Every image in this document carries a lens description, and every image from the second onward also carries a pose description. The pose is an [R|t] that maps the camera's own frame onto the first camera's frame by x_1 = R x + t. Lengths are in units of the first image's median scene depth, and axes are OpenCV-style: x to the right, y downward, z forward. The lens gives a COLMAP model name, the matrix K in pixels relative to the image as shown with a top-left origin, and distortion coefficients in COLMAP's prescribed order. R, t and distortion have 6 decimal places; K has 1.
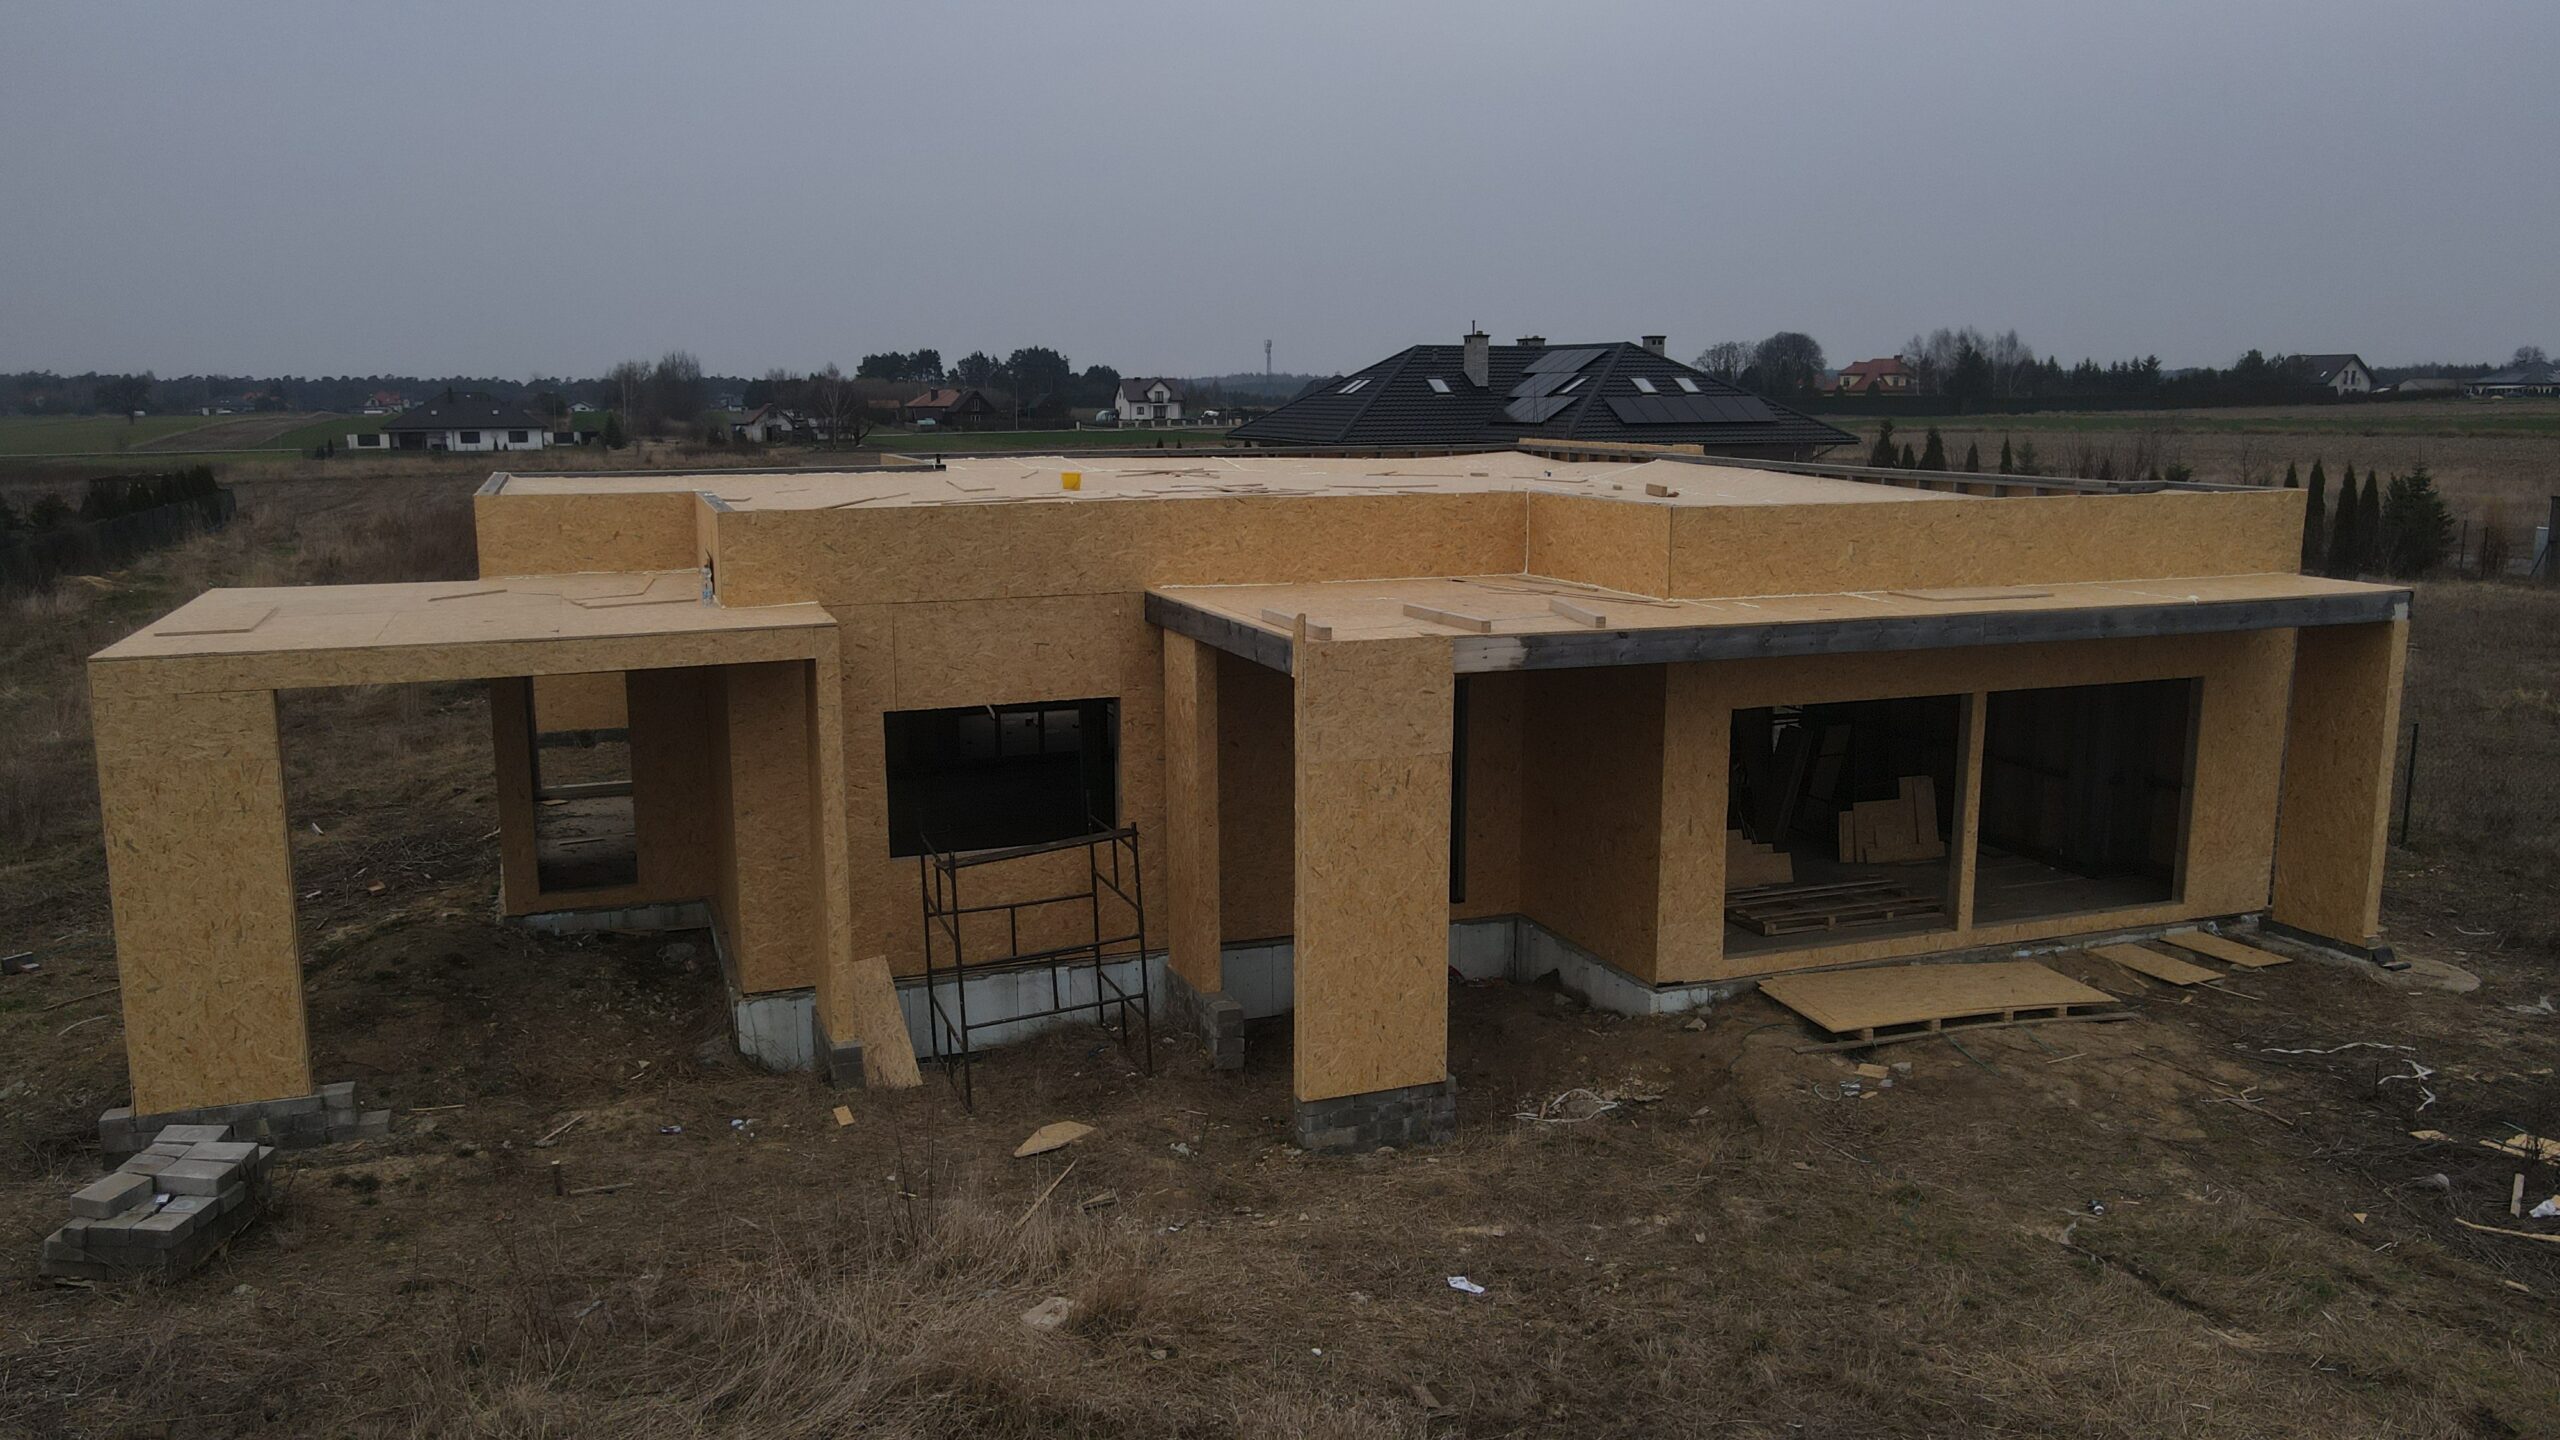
lens RADIAL K [[1886.9, 0, 1270.4], [0, 1886.9, 717.1], [0, 0, 1]] dist [-0.015161, 0.052148]
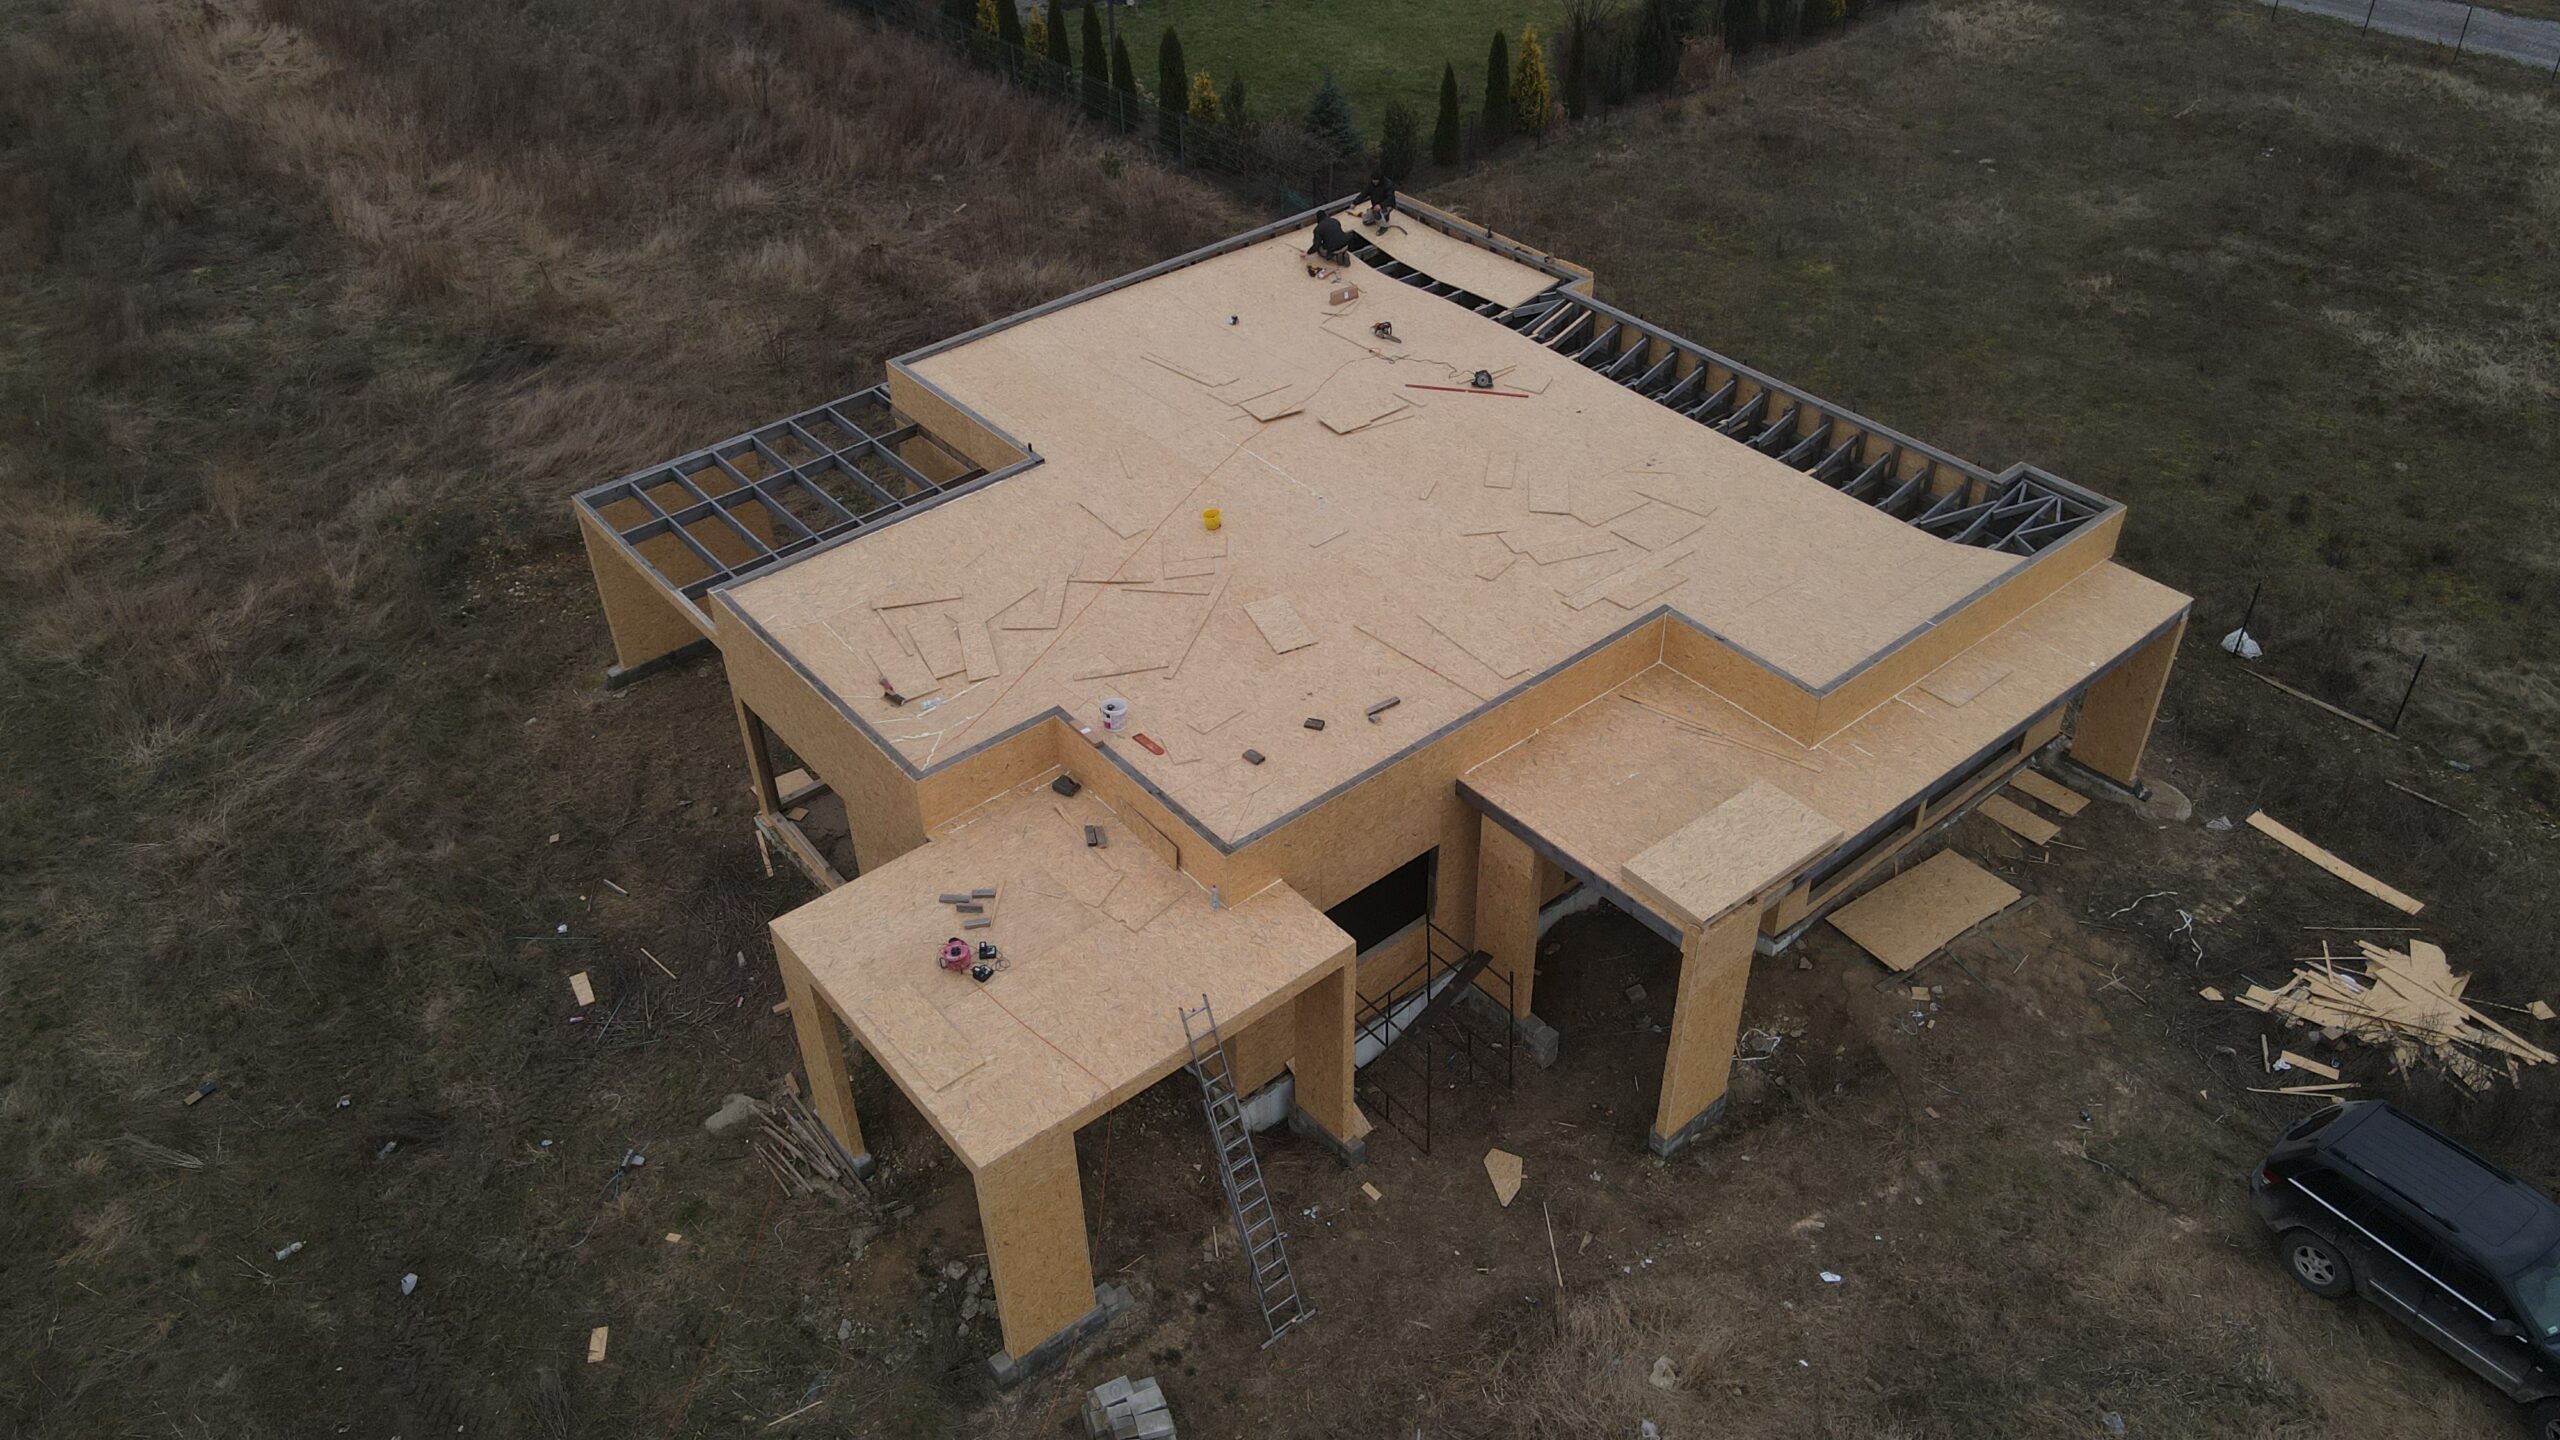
lens RADIAL K [[1880.9, 0, 1268.9], [0, 1880.9, 719.8], [0, 0, 1]] dist [-0.002193, 0.029658]
pose [[0.943724, -0.216867, 0.249707, -0.524352], [0.076924, 0.878231, 0.472009, -0.757573], [-0.321664, -0.426237, 0.845490, -0.123882]]
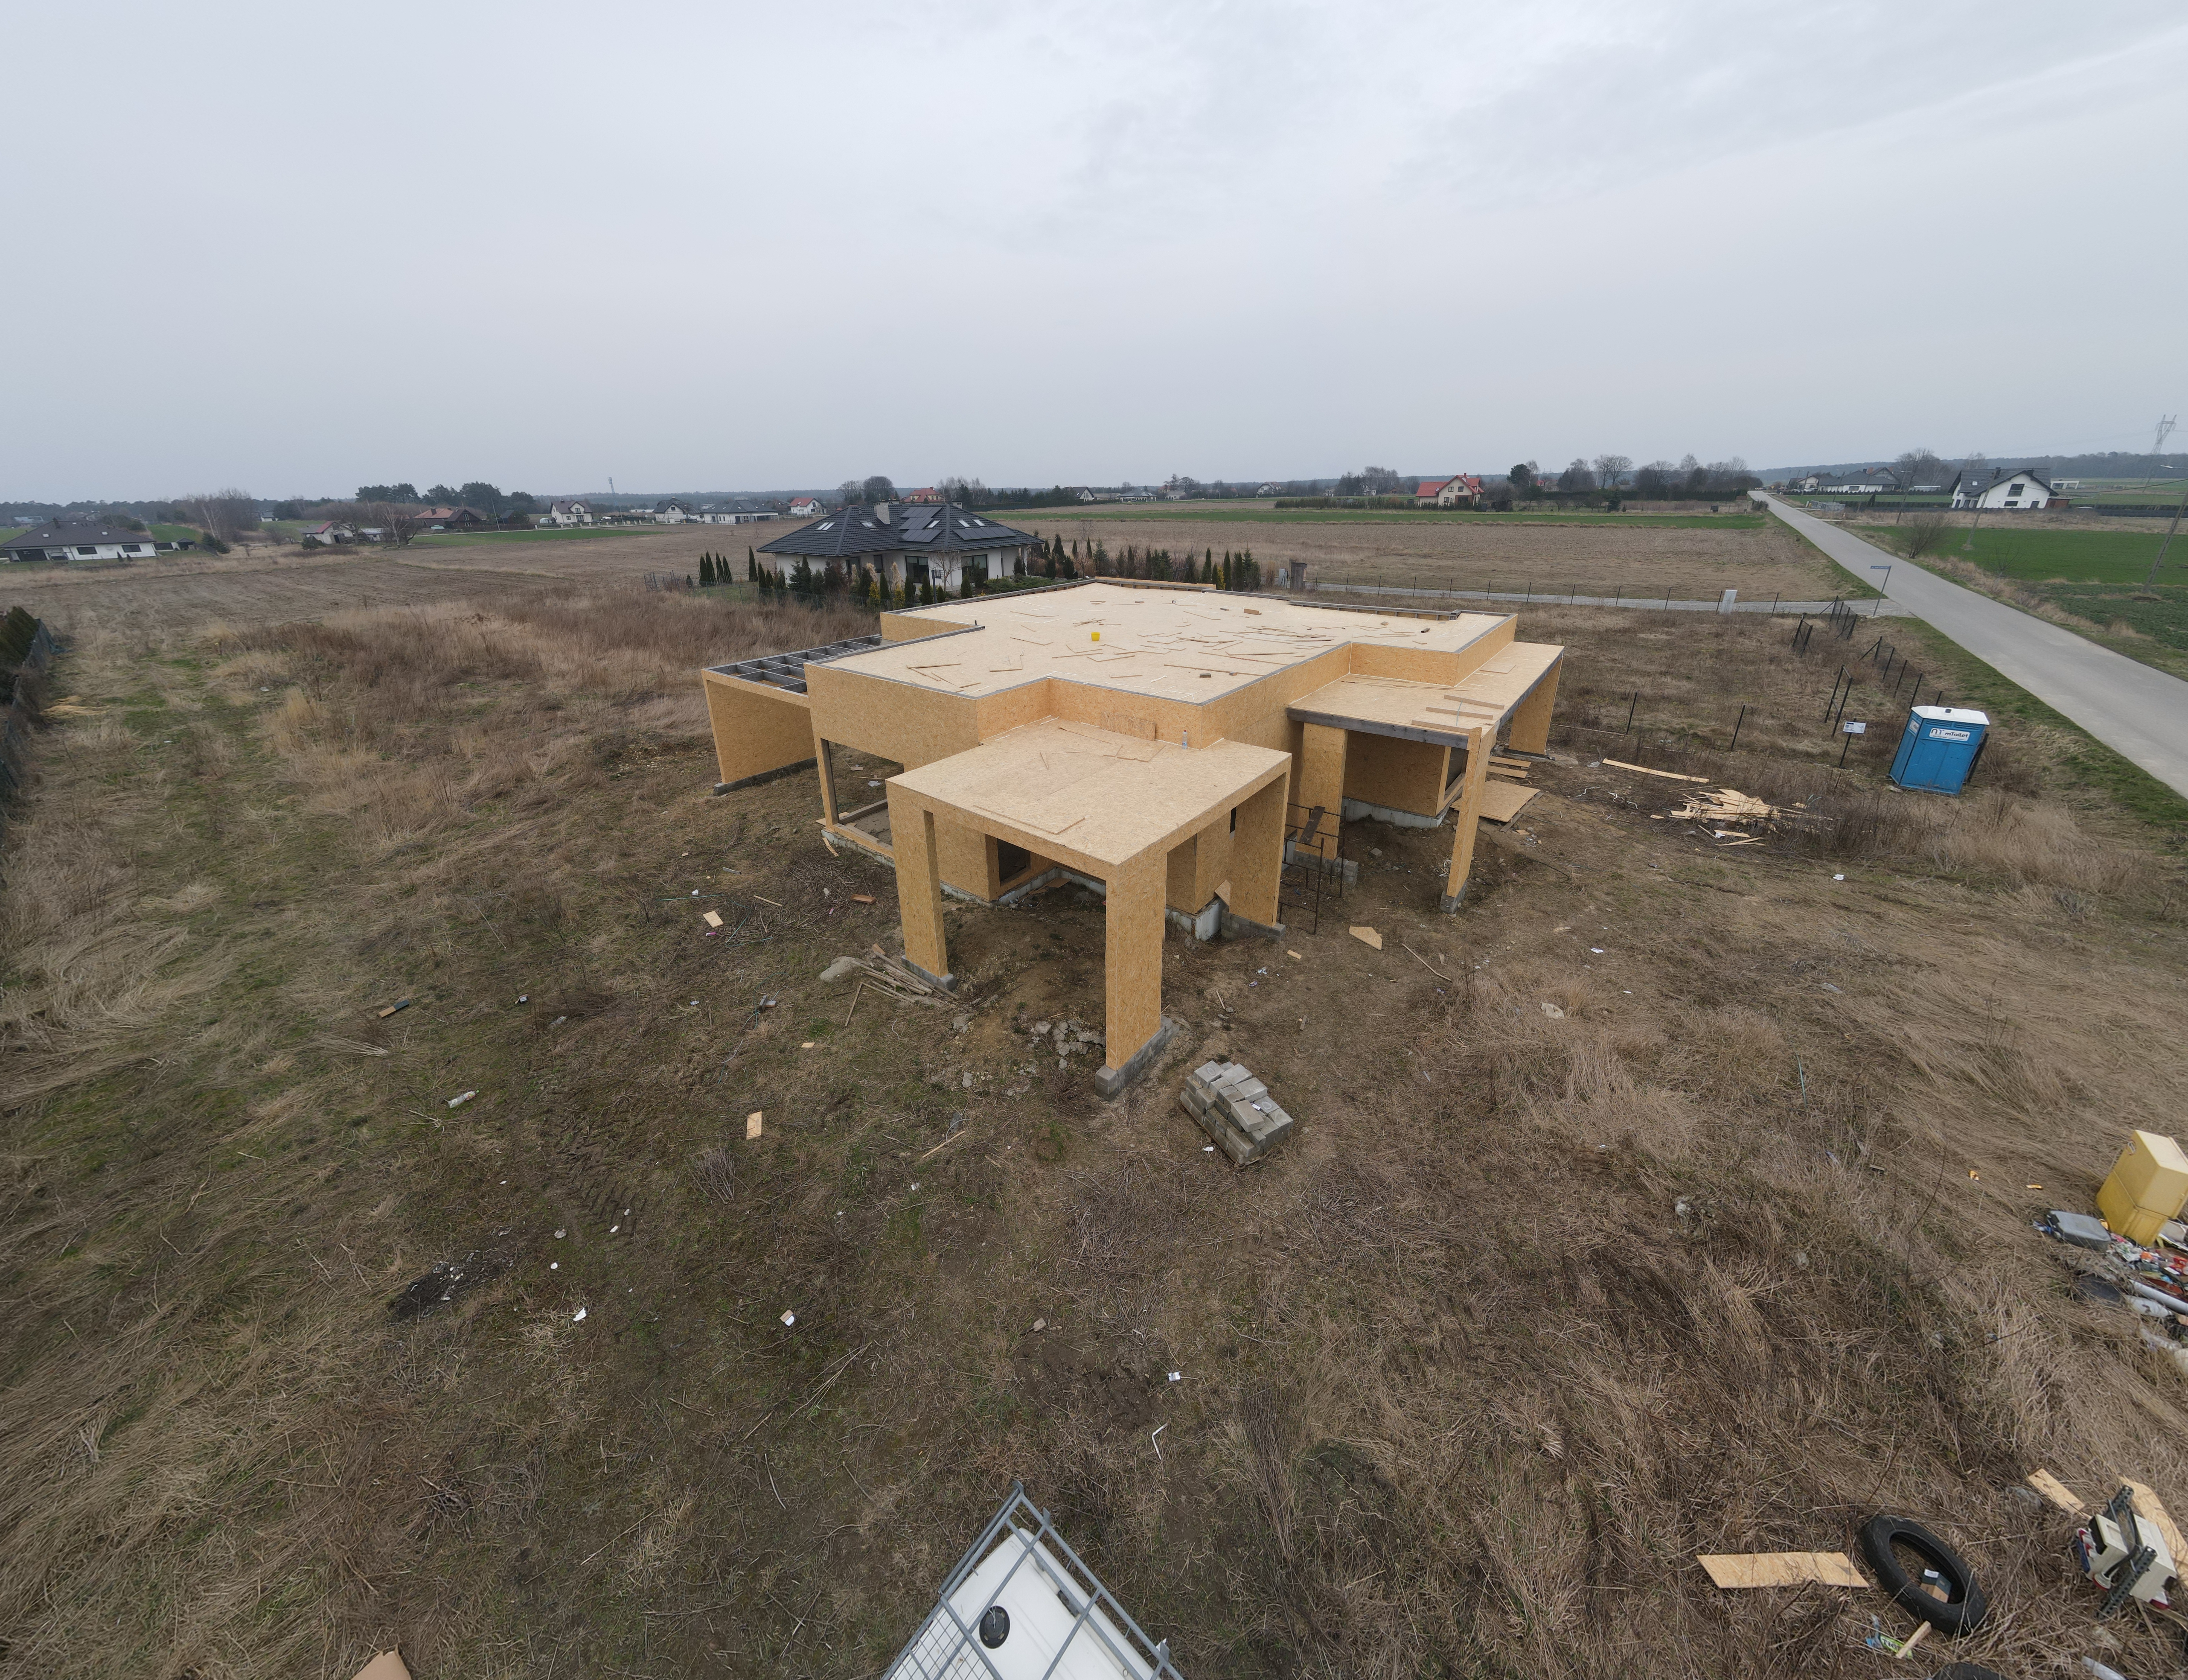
lens RADIAL K [[743.9, 0, 1094.0], [0, 743.9, 764.3], [0, 0, 1]] dist [-0.004778, 0.000349]
pose [[0.848660, -0.188233, 0.494313, -0.731288], [0.099909, 0.974759, 0.199658, -0.199205], [-0.519418, -0.120055, 0.846045, 0.308208]]
